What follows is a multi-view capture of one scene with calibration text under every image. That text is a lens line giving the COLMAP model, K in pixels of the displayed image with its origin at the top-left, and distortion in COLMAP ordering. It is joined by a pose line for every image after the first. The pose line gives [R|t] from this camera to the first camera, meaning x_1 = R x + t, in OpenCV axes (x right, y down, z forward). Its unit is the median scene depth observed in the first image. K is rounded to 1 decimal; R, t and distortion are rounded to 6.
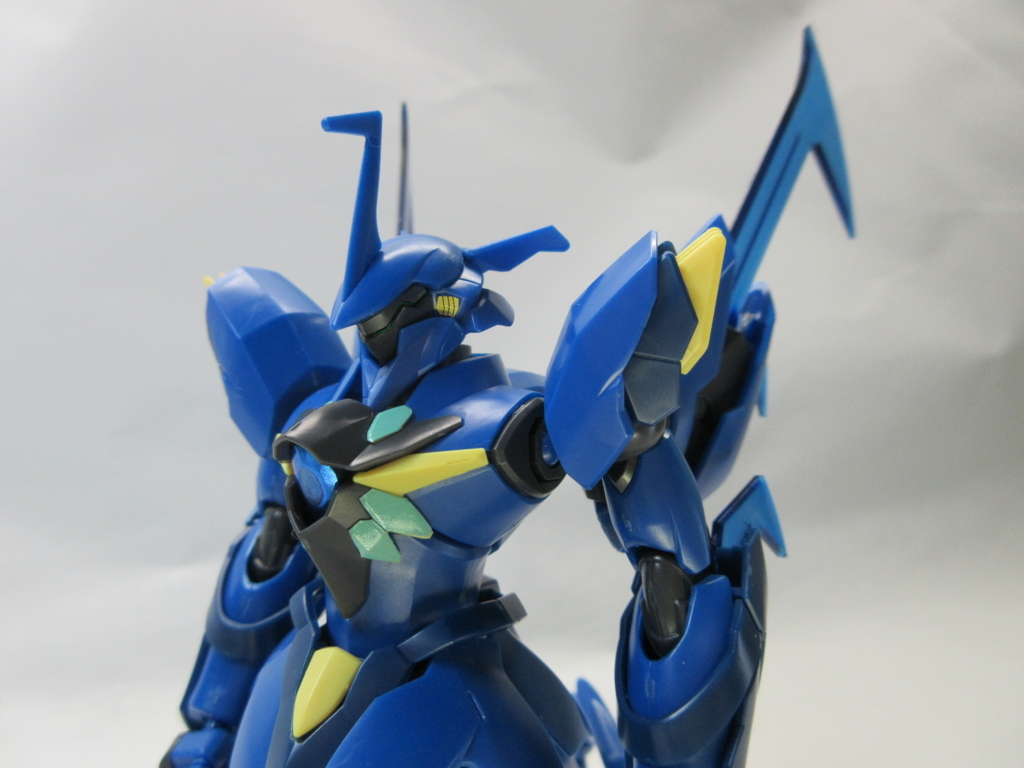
lens RADIAL K [[701.3, 0, 512.0], [0, 701.3, 384.0], [0, 0, 1]] dist [-0.040255, 0.002668]
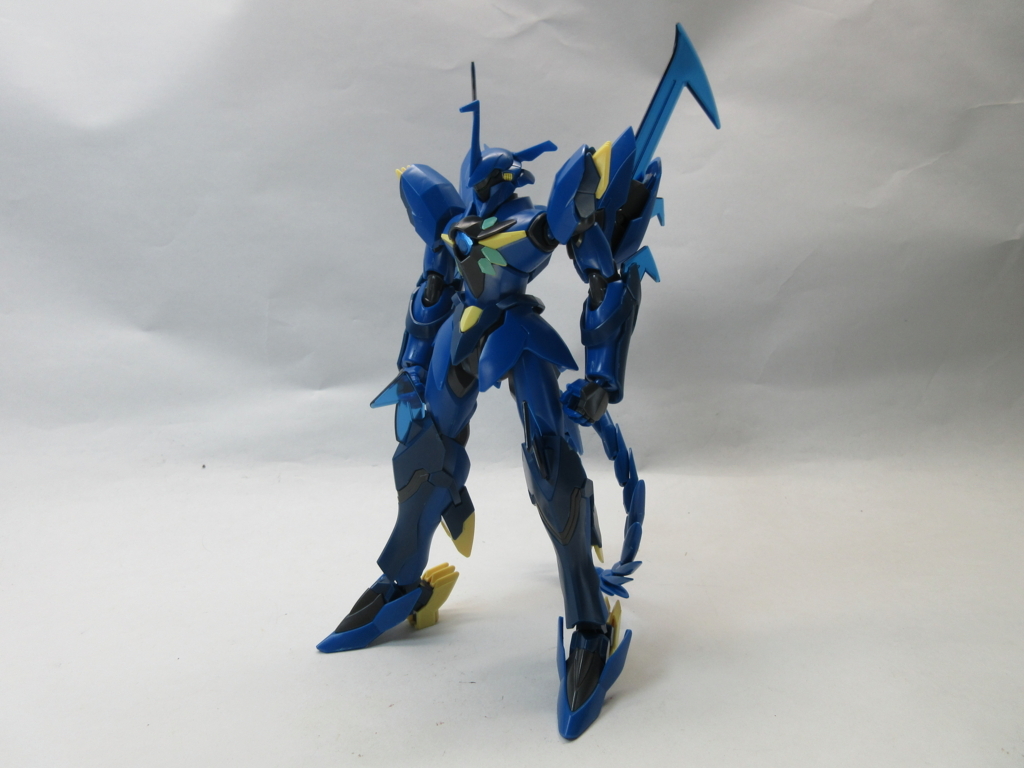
lens RADIAL K [[701.3, 0, 512.0], [0, 701.3, 384.0], [0, 0, 1]] dist [-0.040255, 0.002668]
pose [[0.997404, -0.034900, -0.062990, 0.057385], [0.045440, 0.983600, 0.174547, 0.188405], [0.055865, -0.176956, 0.982632, -1.649874]]
